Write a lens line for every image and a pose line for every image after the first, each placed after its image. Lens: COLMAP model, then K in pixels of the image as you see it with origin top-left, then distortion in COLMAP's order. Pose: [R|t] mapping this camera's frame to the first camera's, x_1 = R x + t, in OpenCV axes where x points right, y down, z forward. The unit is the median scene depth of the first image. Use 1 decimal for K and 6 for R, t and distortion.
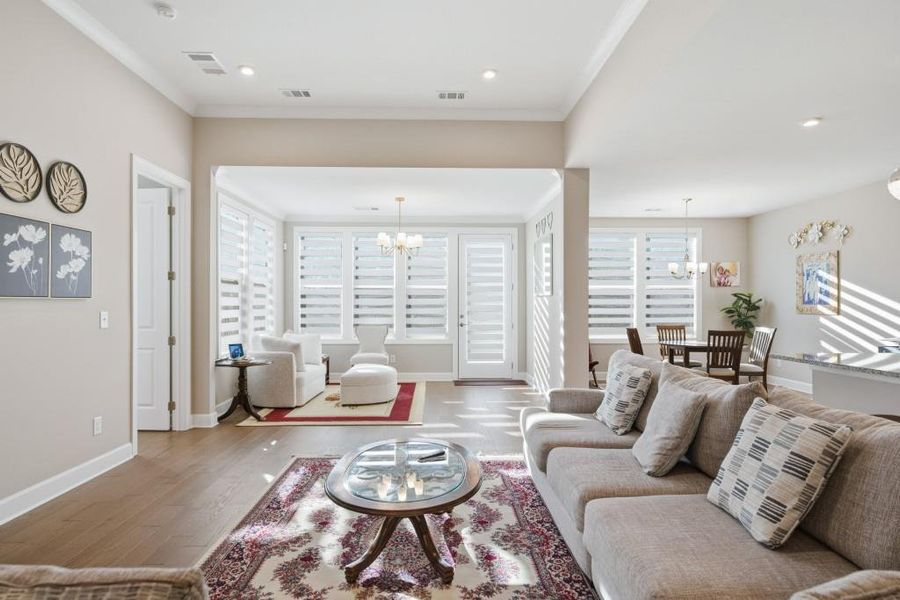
lens RADIAL K [[499.0, 0, 450.0], [0, 499.0, 300.0], [0, 0, 1]] dist [0.001383, 0.000790]
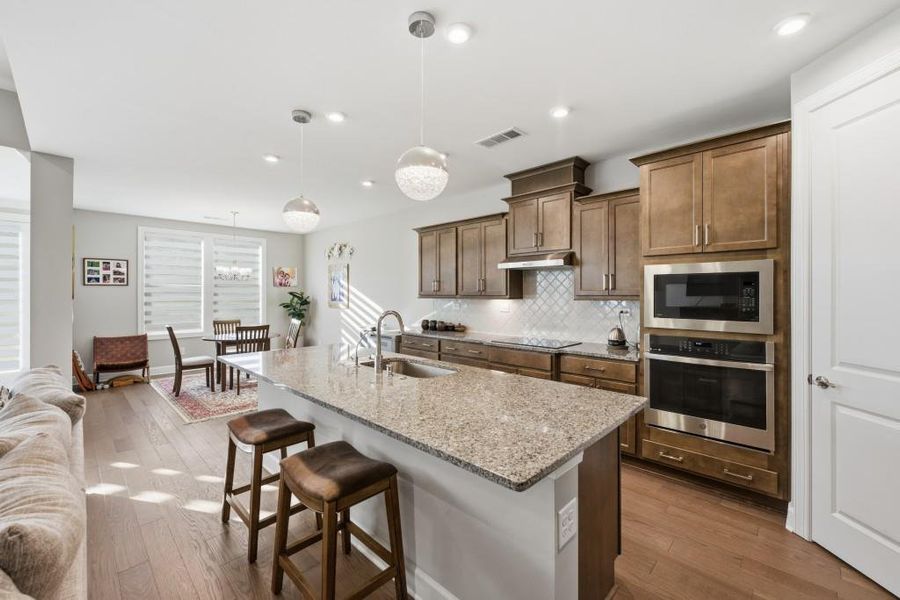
lens RADIAL K [[371.0, 0, 447.2], [0, 371.0, 291.5], [0, 0, 1]] dist [0.003182, 0.000308]
pose [[0.722077, 0.005684, 0.691789, 0.233507], [-0.007264, 0.999973, -0.000634, -0.020174], [-0.691775, -0.004567, 0.722099, 0.030606]]
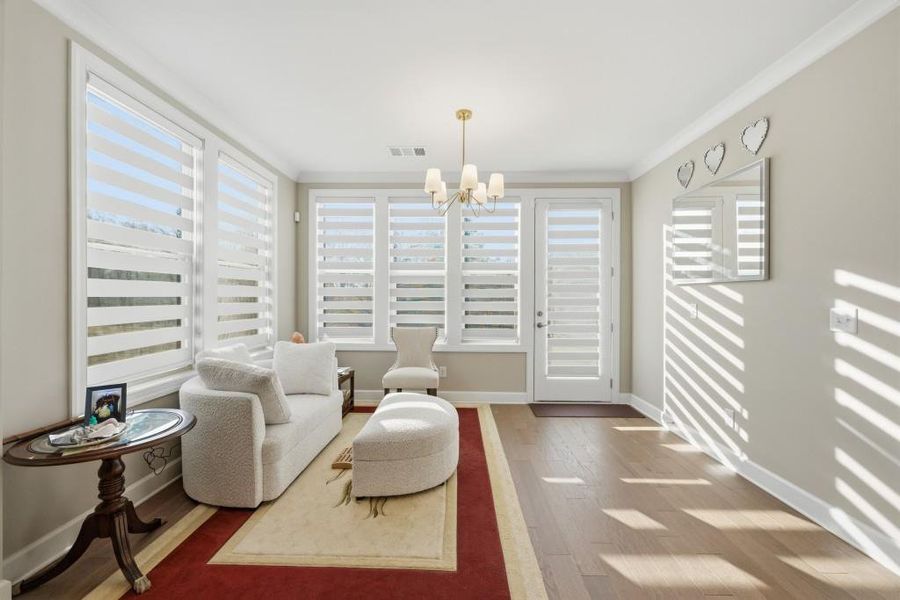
lens RADIAL K [[364.6, 0, 450.0], [0, 364.6, 300.0], [0, 0, 1]] dist [-0.001154, -0.000034]
pose [[0.998467, 0.004974, -0.055118, -0.090804], [-0.003948, 0.999817, 0.018710, 0.004950], [0.055201, -0.018463, 0.998305, 0.567547]]
